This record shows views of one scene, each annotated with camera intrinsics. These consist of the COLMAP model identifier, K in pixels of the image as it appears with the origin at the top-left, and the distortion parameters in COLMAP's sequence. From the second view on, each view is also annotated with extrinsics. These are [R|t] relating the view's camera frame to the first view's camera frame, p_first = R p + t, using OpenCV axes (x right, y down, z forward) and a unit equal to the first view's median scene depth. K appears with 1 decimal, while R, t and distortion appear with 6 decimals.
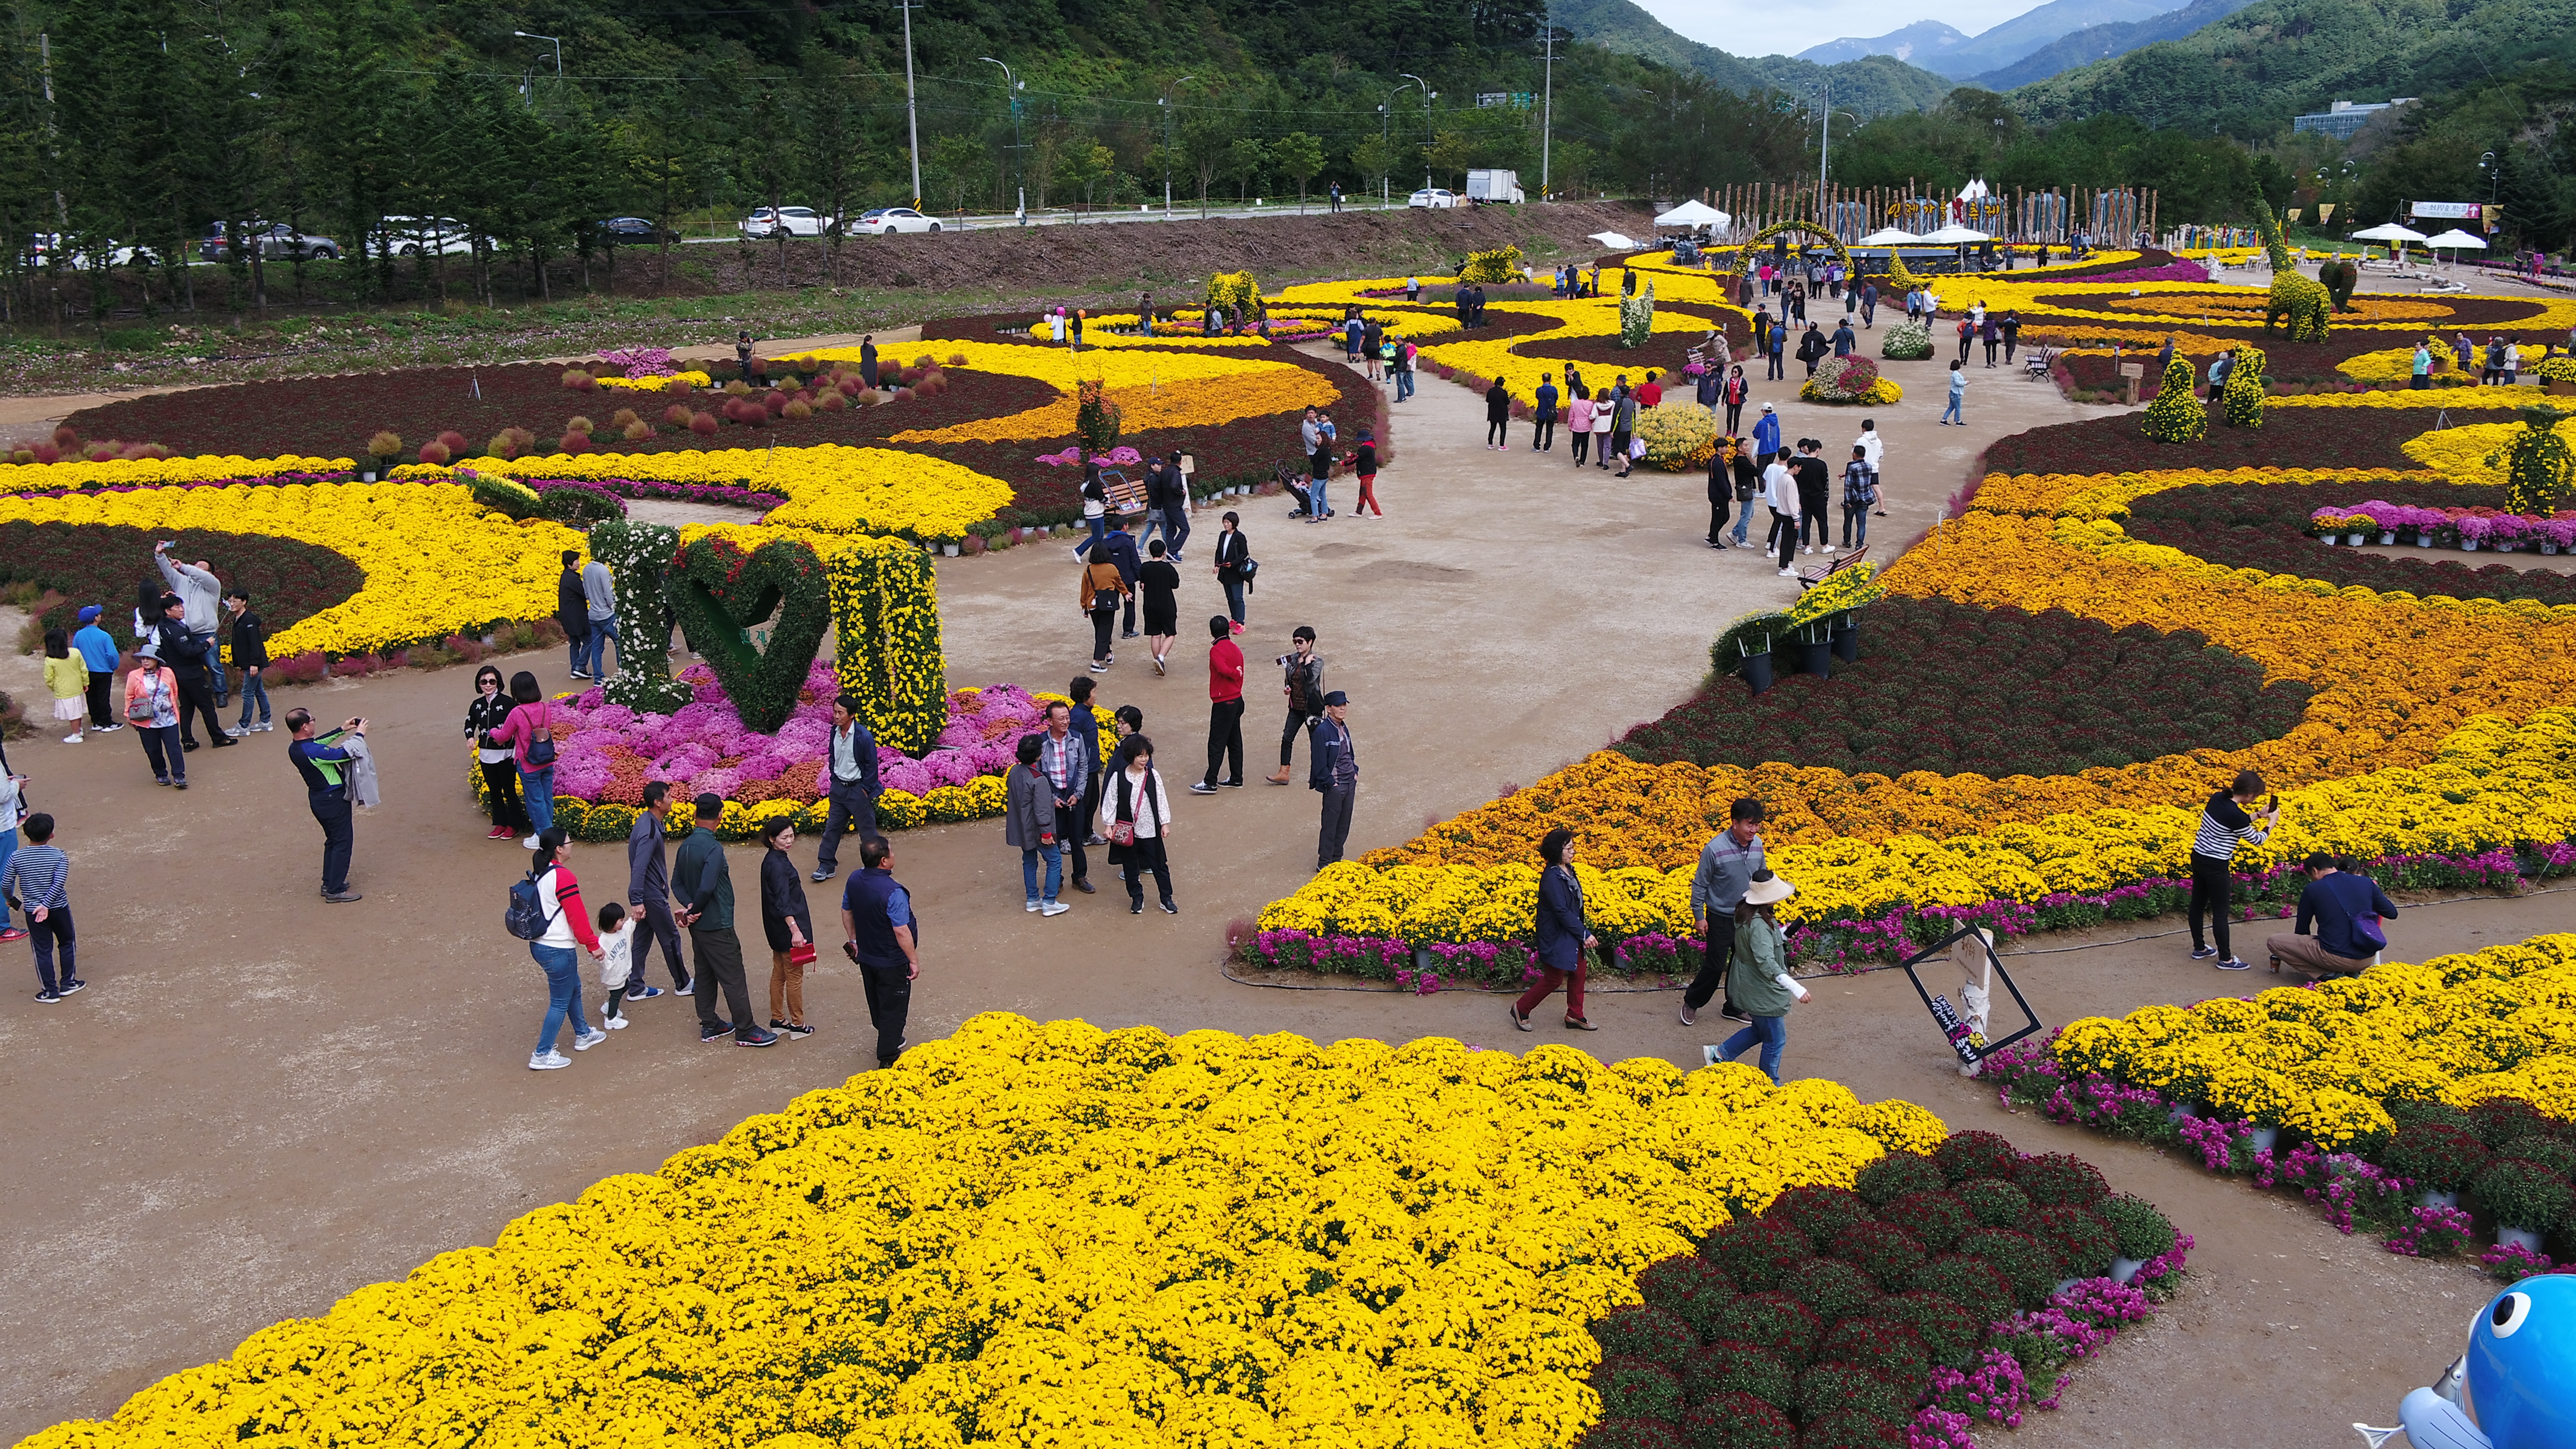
lens RADIAL K [[2213.6, 0, 1291.7], [0, 2213.6, 709.3], [0, 0, 1]] dist [0.001889, -0.005883]
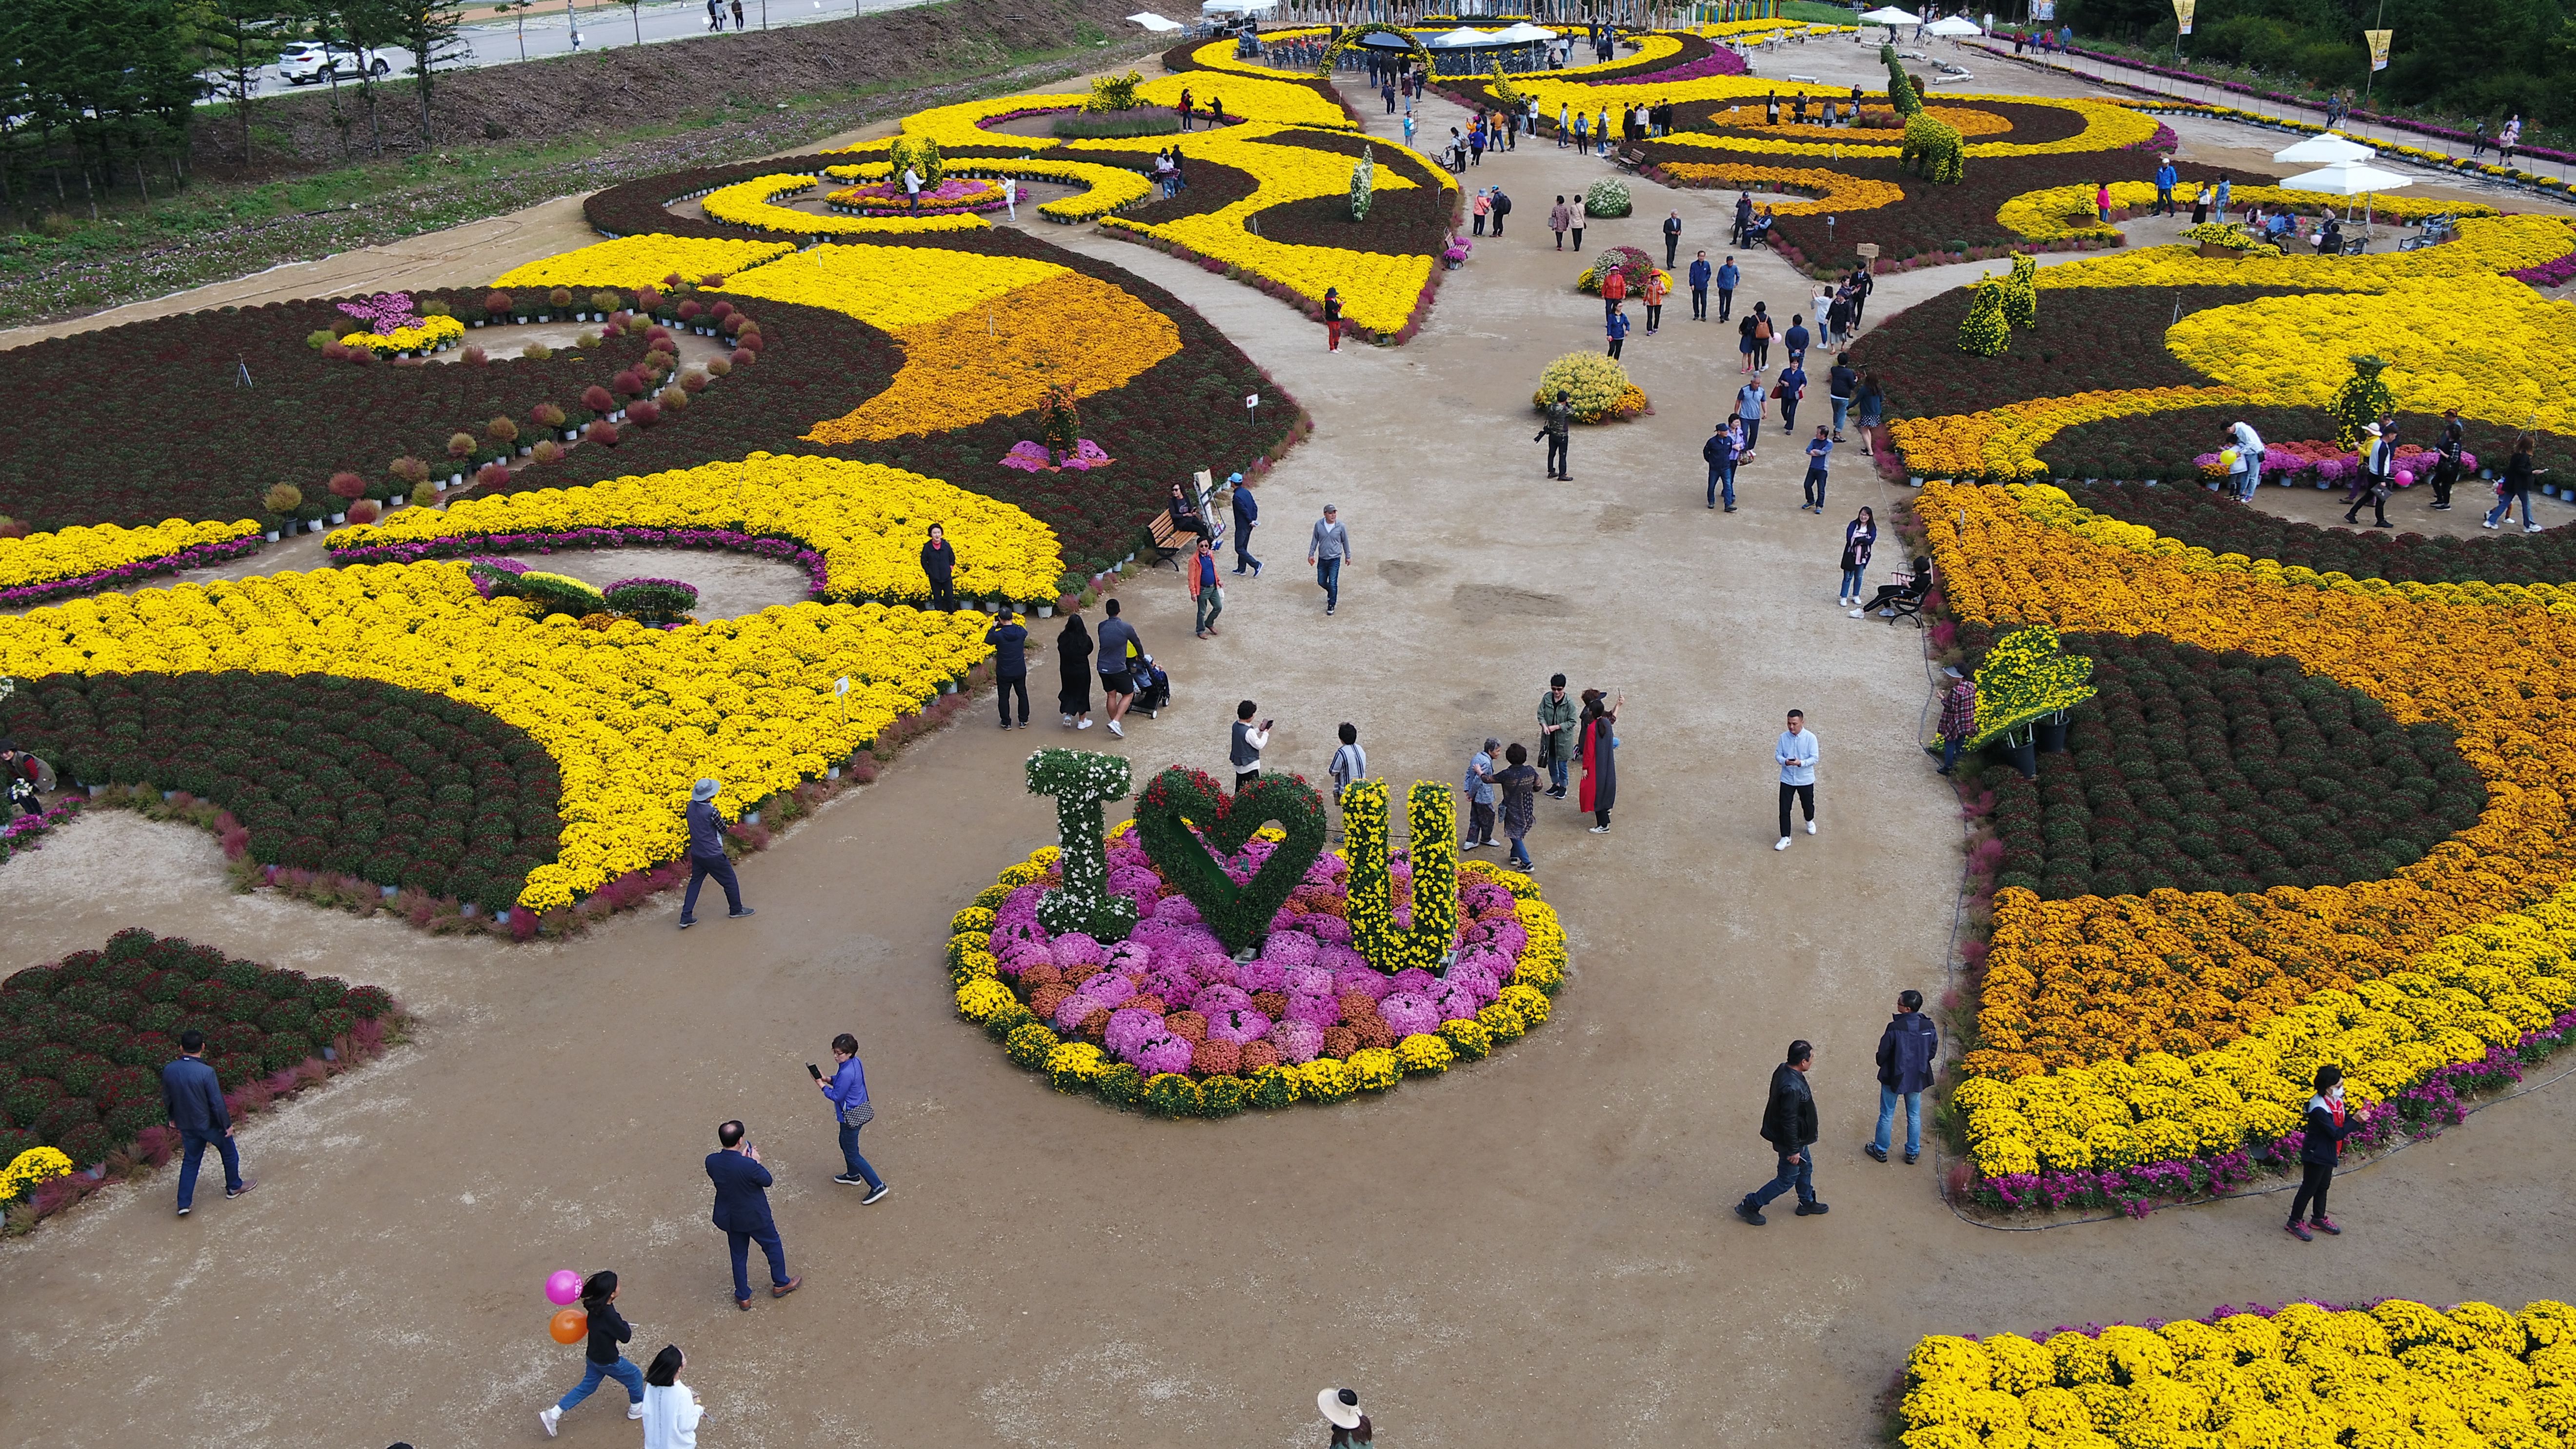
lens RADIAL K [[2213.6, 0, 1291.7], [0, 2213.6, 709.3], [0, 0, 1]] dist [0.001889, -0.005883]
pose [[0.961207, -0.104762, 0.255158, -0.257523], [0.070987, 0.987860, 0.138179, -0.132829], [-0.266536, -0.114706, 0.956975, 0.008881]]
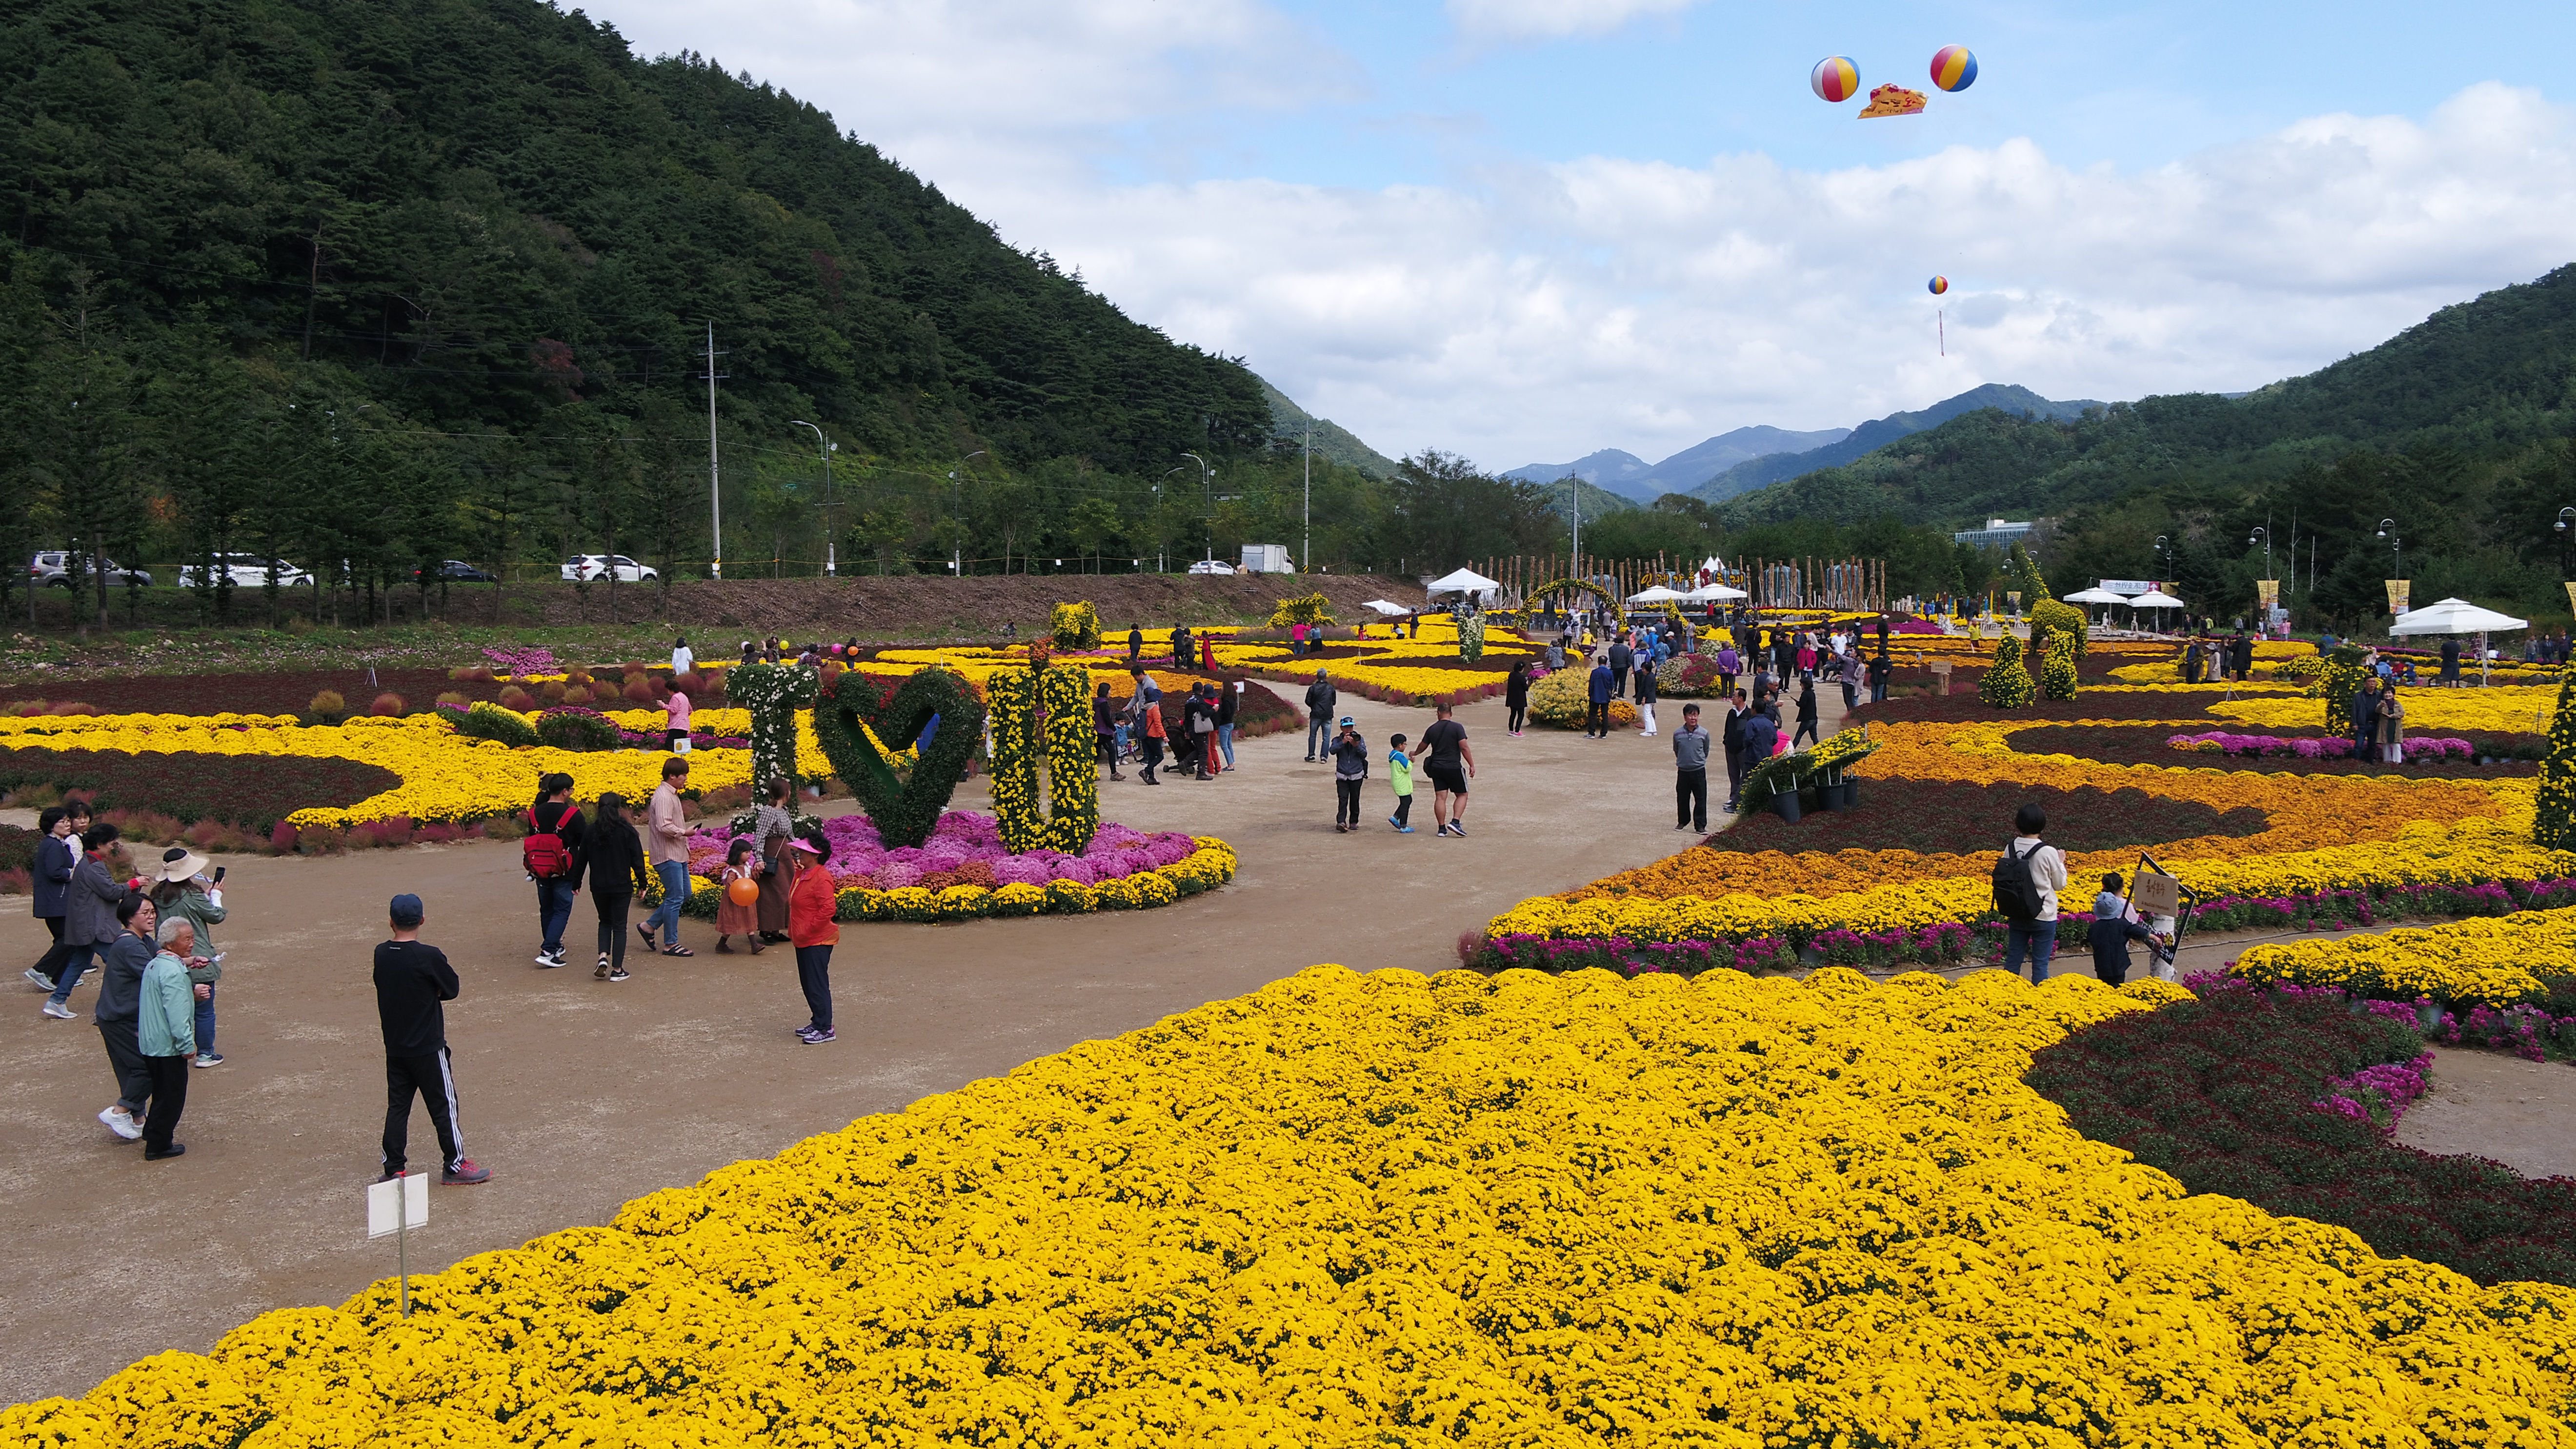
lens RADIAL K [[2213.6, 0, 1291.7], [0, 2213.6, 709.3], [0, 0, 1]] dist [0.001889, -0.005883]
pose [[0.992007, 0.000029, 0.126186, -0.103688], [0.022774, 0.983537, -0.179266, 0.075075], [-0.124114, 0.180706, 0.975675, -0.036396]]
